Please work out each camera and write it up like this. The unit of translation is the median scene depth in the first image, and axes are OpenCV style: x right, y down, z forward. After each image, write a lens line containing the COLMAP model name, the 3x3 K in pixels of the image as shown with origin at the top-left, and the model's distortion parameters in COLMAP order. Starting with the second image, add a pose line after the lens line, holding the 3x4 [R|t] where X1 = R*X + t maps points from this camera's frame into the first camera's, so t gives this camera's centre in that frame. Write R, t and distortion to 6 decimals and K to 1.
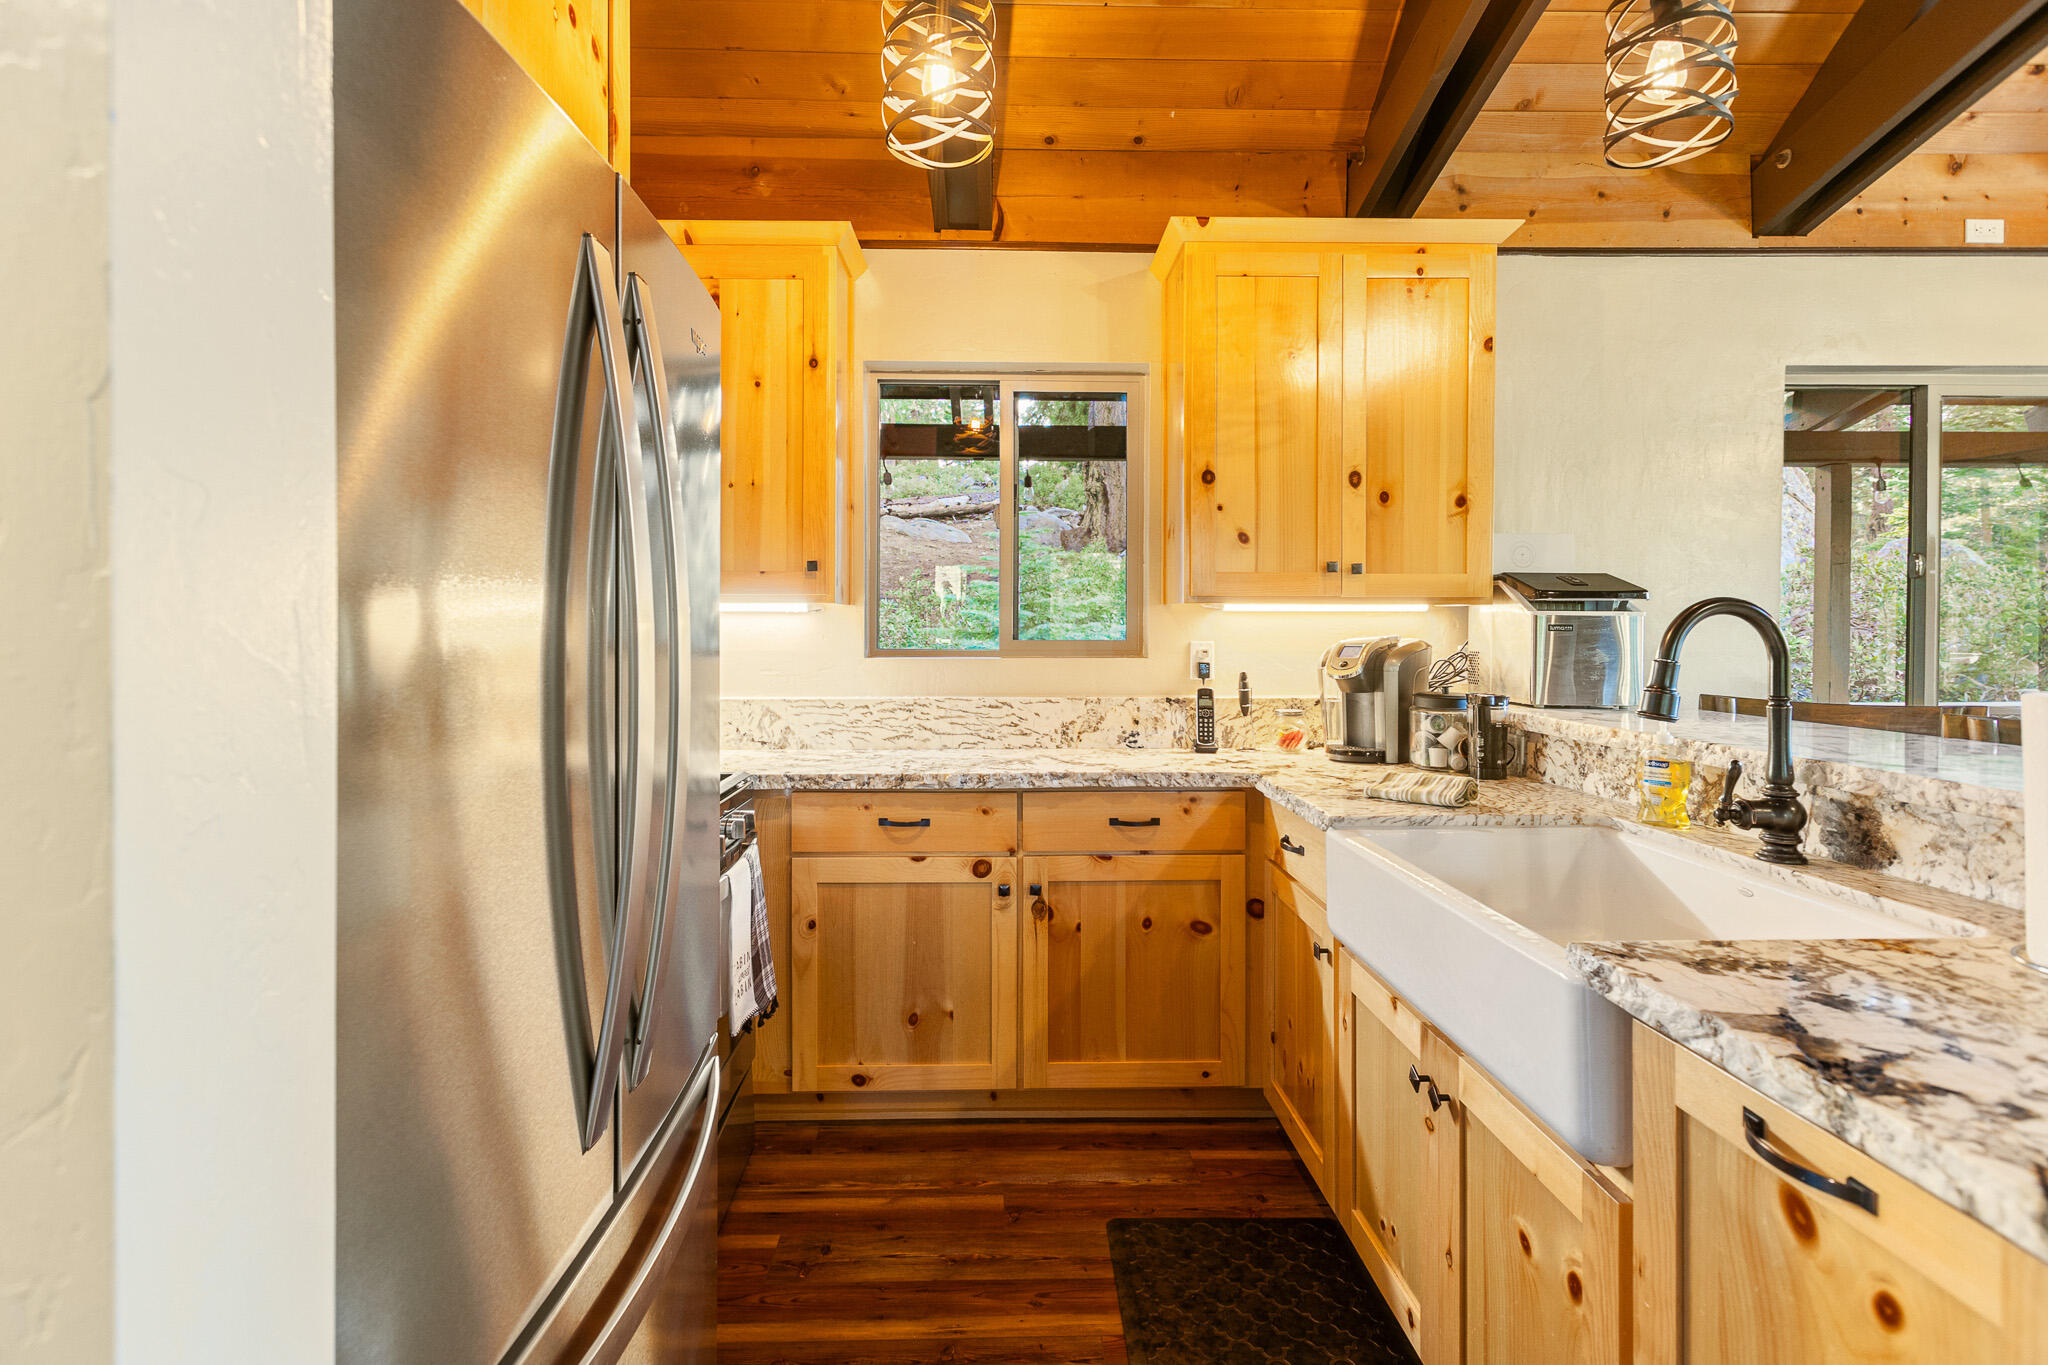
lens RADIAL K [[923.6, 0, 1015.6], [0, 923.6, 639.1], [0, 0, 1]] dist [0.003529, -0.001102]
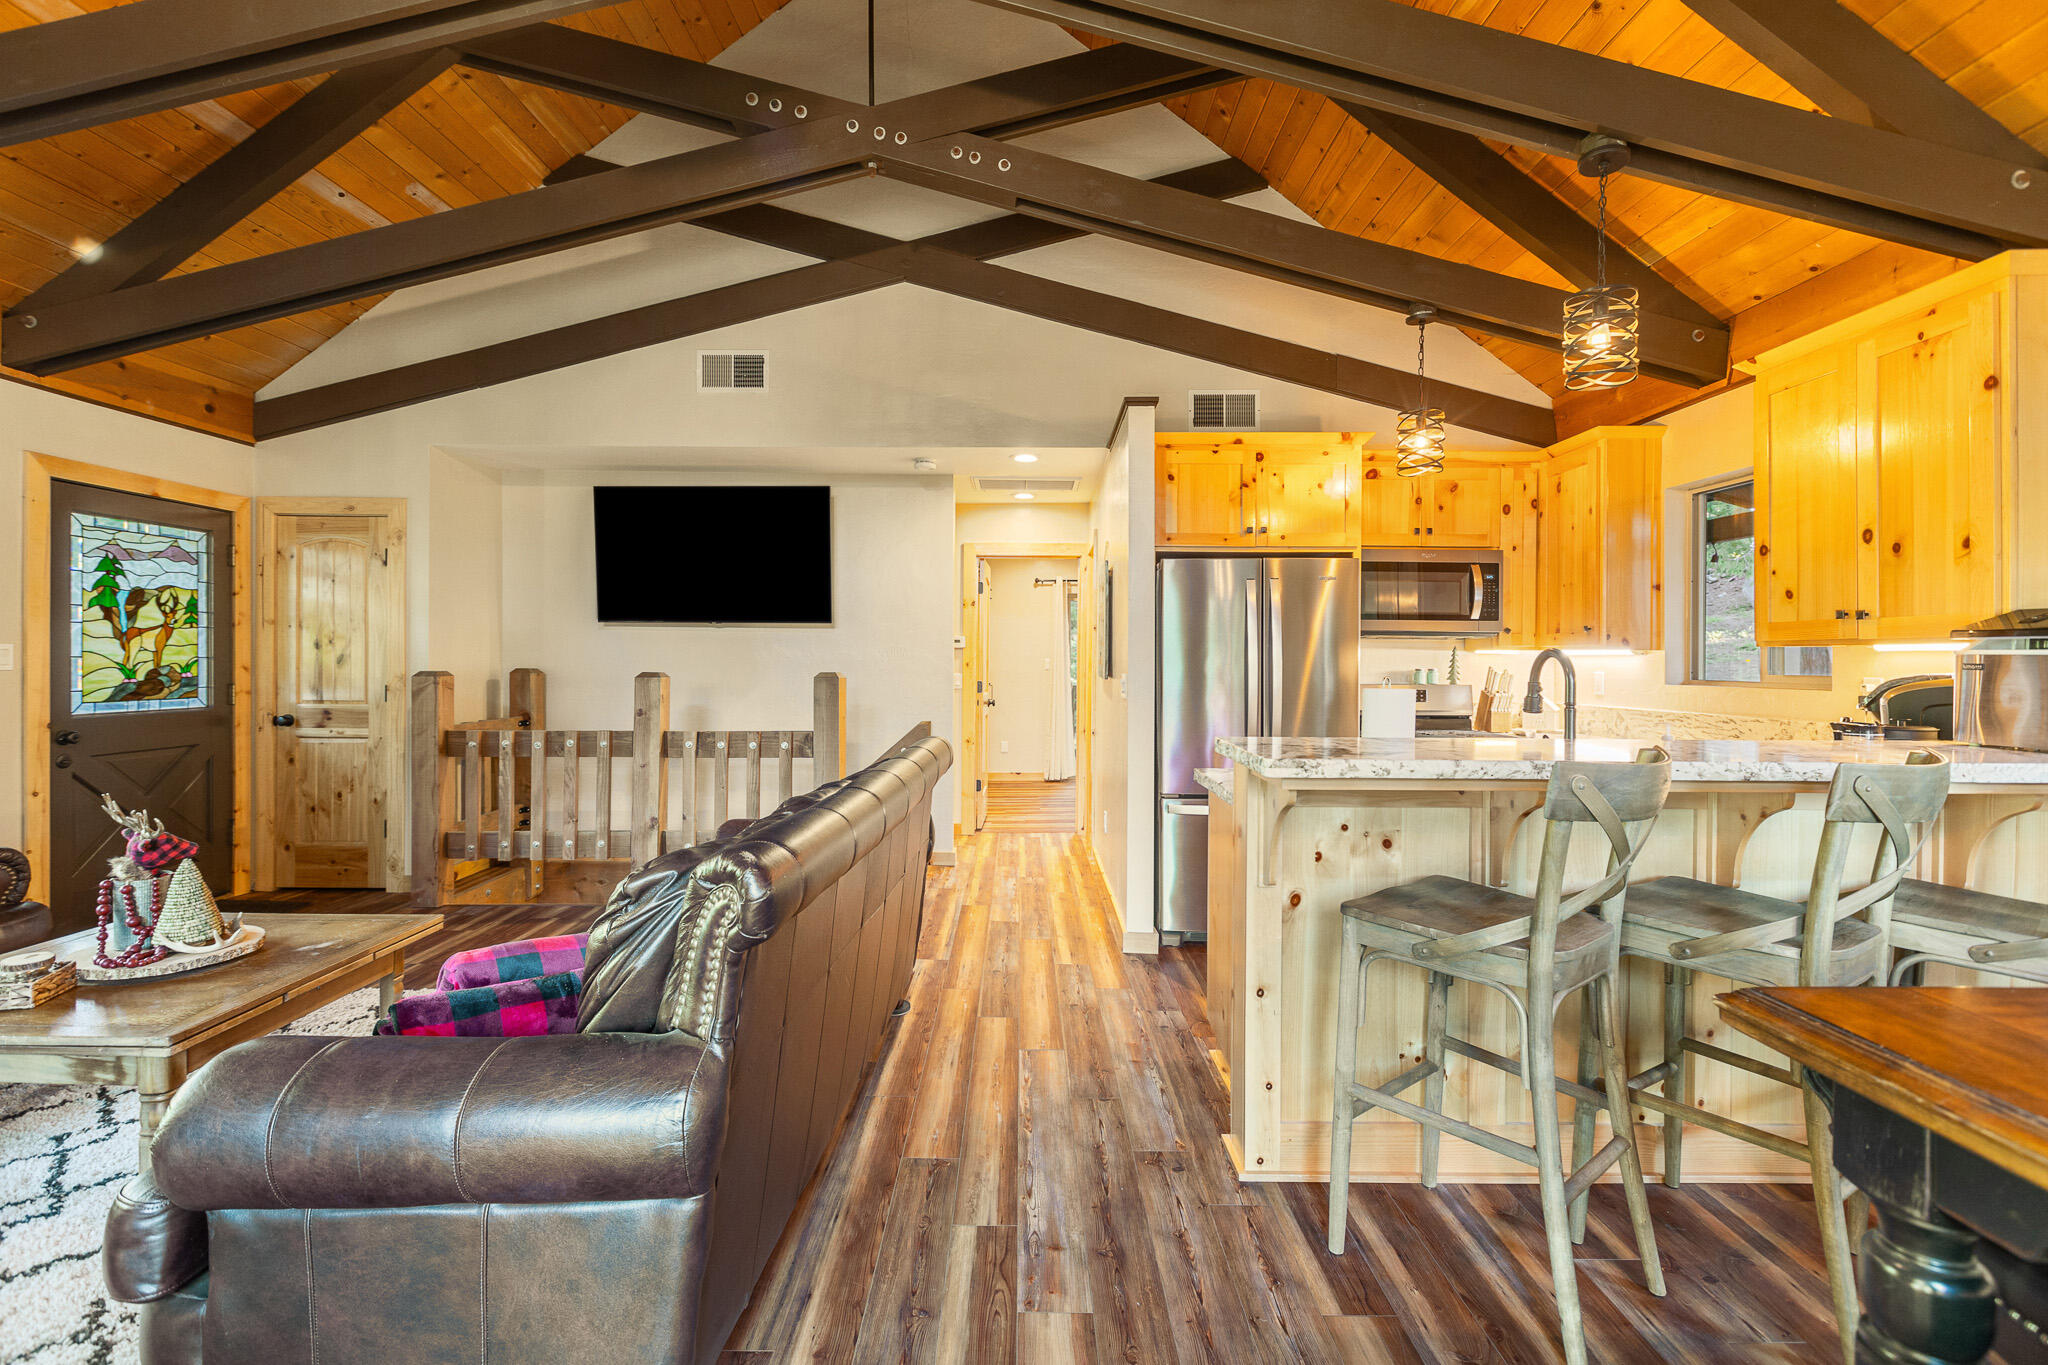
lens RADIAL K [[923.6, 0, 1032.2], [0, 923.6, 666.3], [0, 0, 1]] dist [0.003529, -0.001102]
pose [[-0.019337, 0.007921, -0.999782, 1.543521], [-0.014191, 0.999866, 0.008196, -0.007361], [0.999712, 0.014347, -0.019222, -0.007642]]
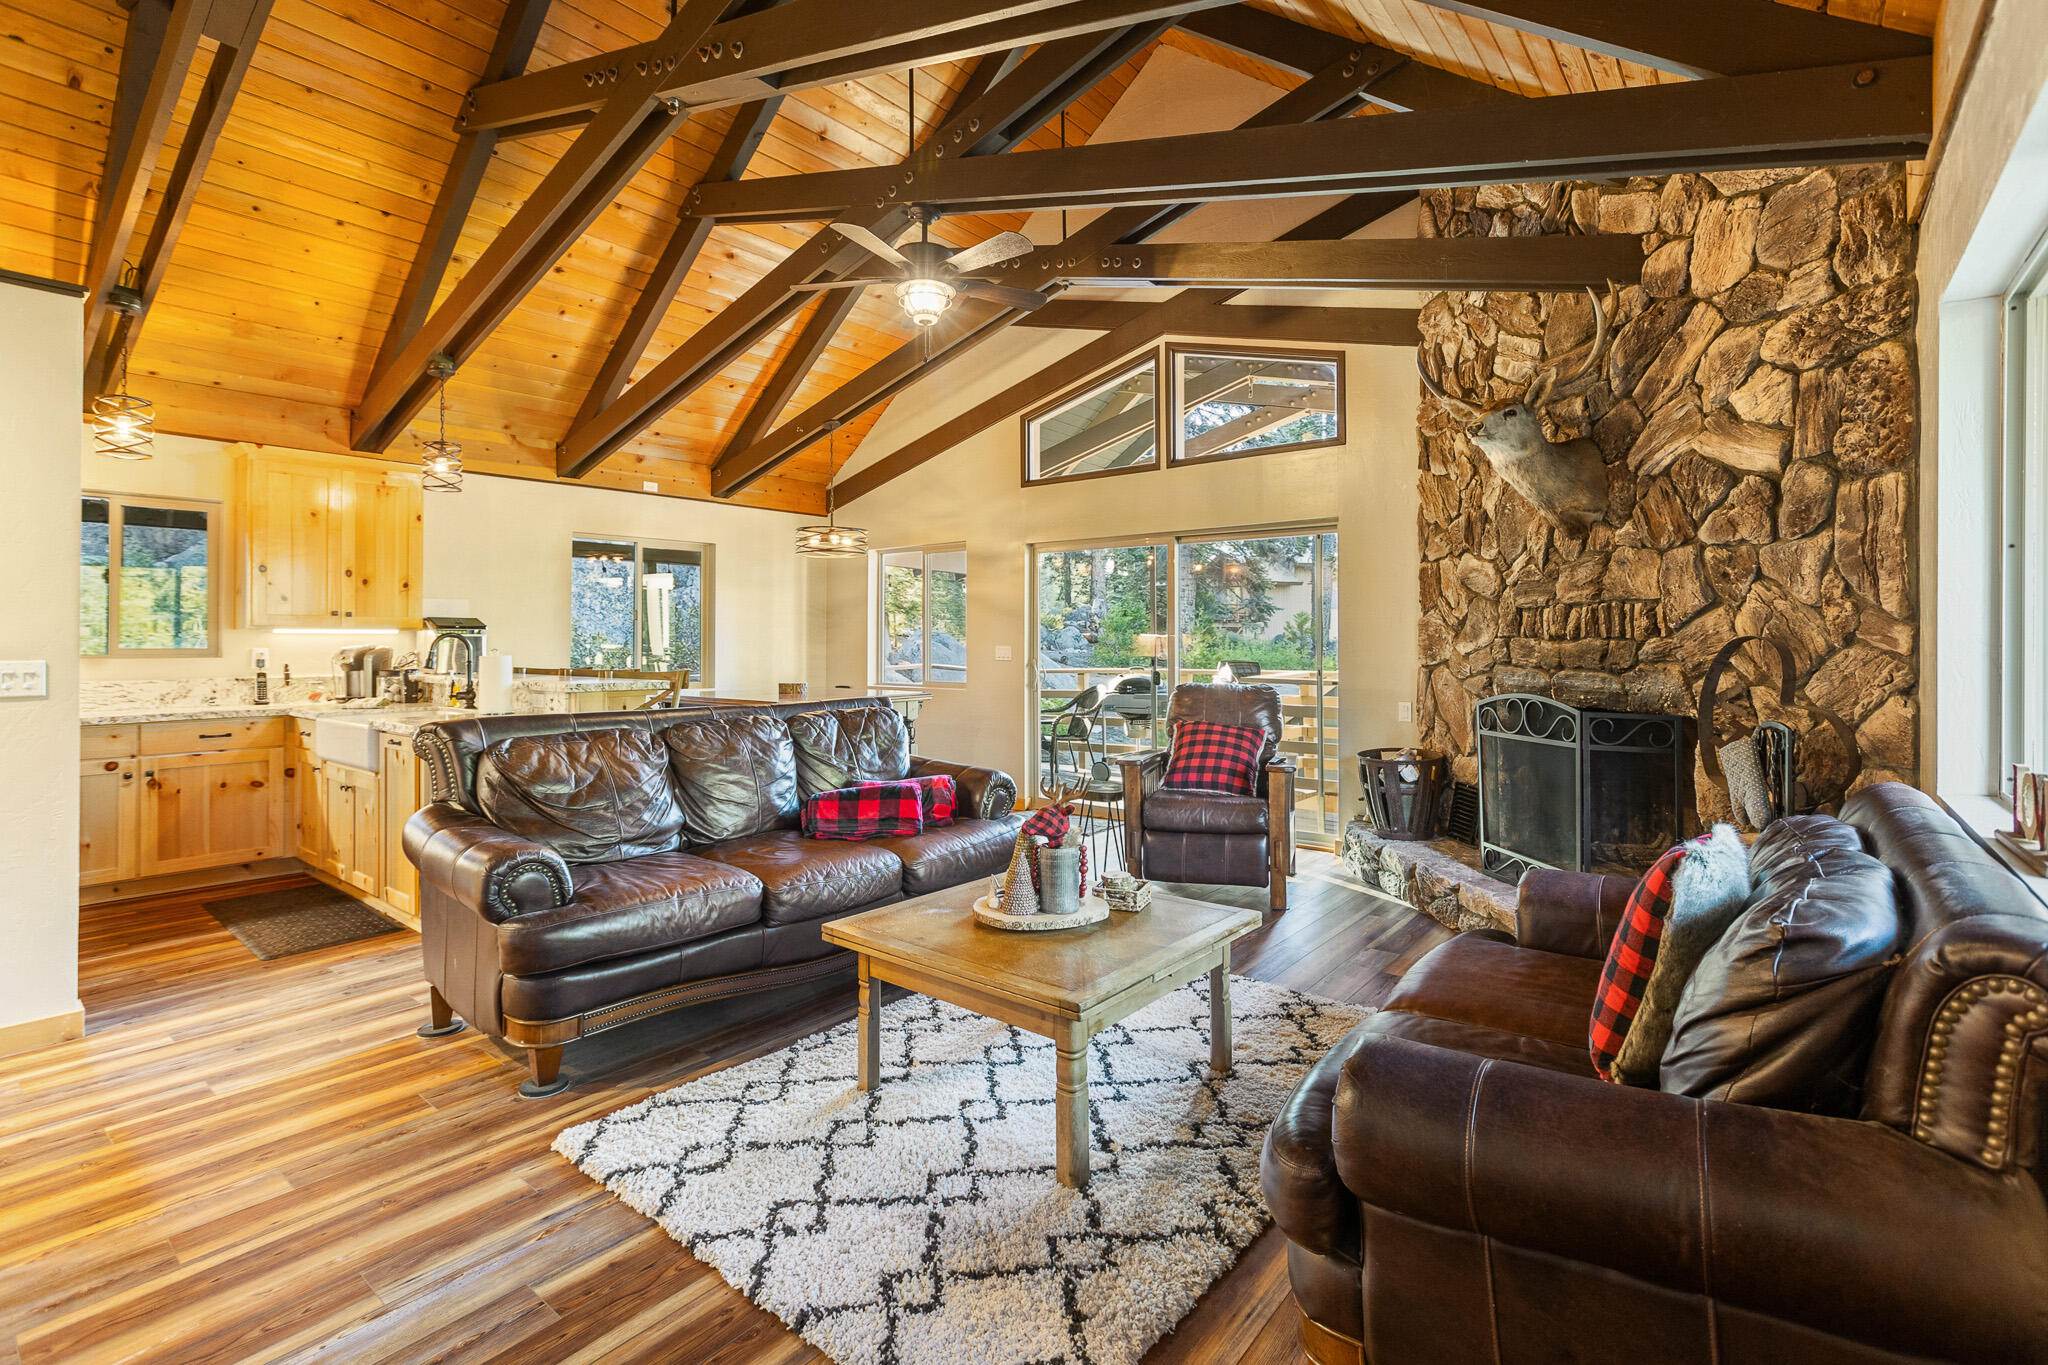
lens RADIAL K [[923.6, 0, 1026.8], [0, 923.6, 633.7], [0, 0, 1]] dist [0.003529, -0.001102]
pose [[0.642426, 0.004250, 0.766336, -0.279161], [0.006217, 0.999923, -0.010757, 0.003497], [-0.766322, 0.011675, 0.642350, -1.638682]]
